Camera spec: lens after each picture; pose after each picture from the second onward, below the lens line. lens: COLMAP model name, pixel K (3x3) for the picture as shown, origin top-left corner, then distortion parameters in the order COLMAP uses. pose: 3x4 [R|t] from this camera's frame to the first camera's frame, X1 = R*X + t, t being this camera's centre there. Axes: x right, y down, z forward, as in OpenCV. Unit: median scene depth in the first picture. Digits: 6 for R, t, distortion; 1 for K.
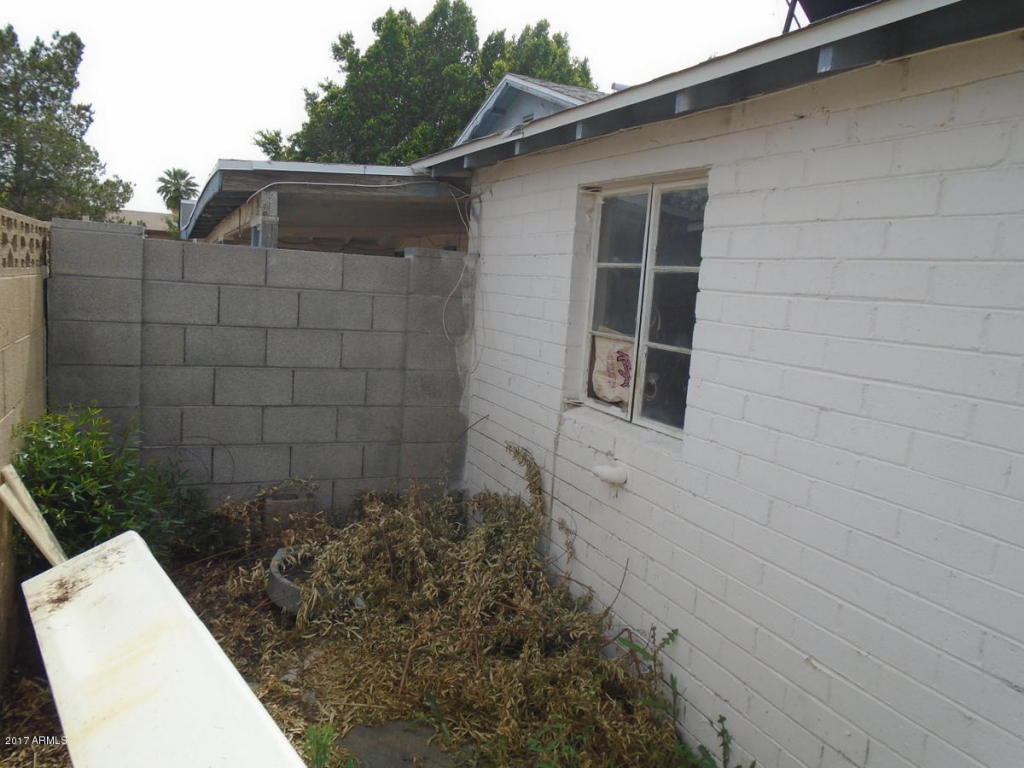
lens RADIAL K [[784.8, 0, 512.0], [0, 784.8, 384.0], [0, 0, 1]] dist [-0.001161, -0.002018]
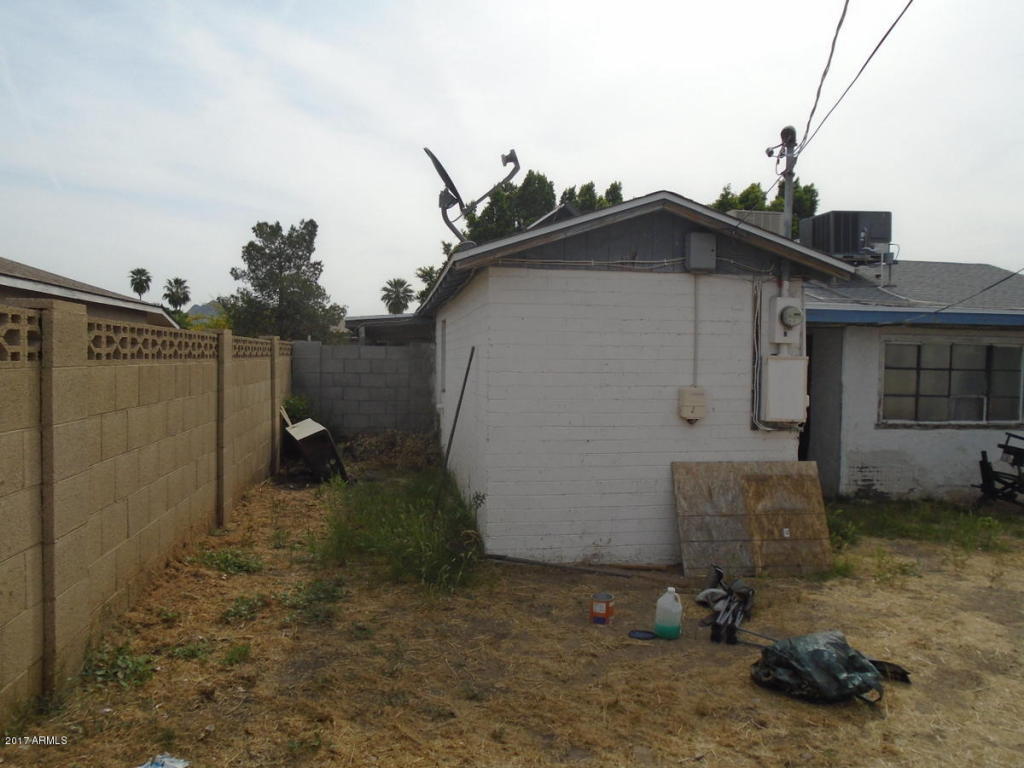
lens RADIAL K [[784.8, 0, 512.0], [0, 784.8, 384.0], [0, 0, 1]] dist [-0.001161, -0.002018]
pose [[0.963534, -0.046299, -0.263549, 0.254210], [0.018555, 0.994107, -0.106800, 0.073917], [0.266941, 0.098015, 0.958716, -0.416833]]
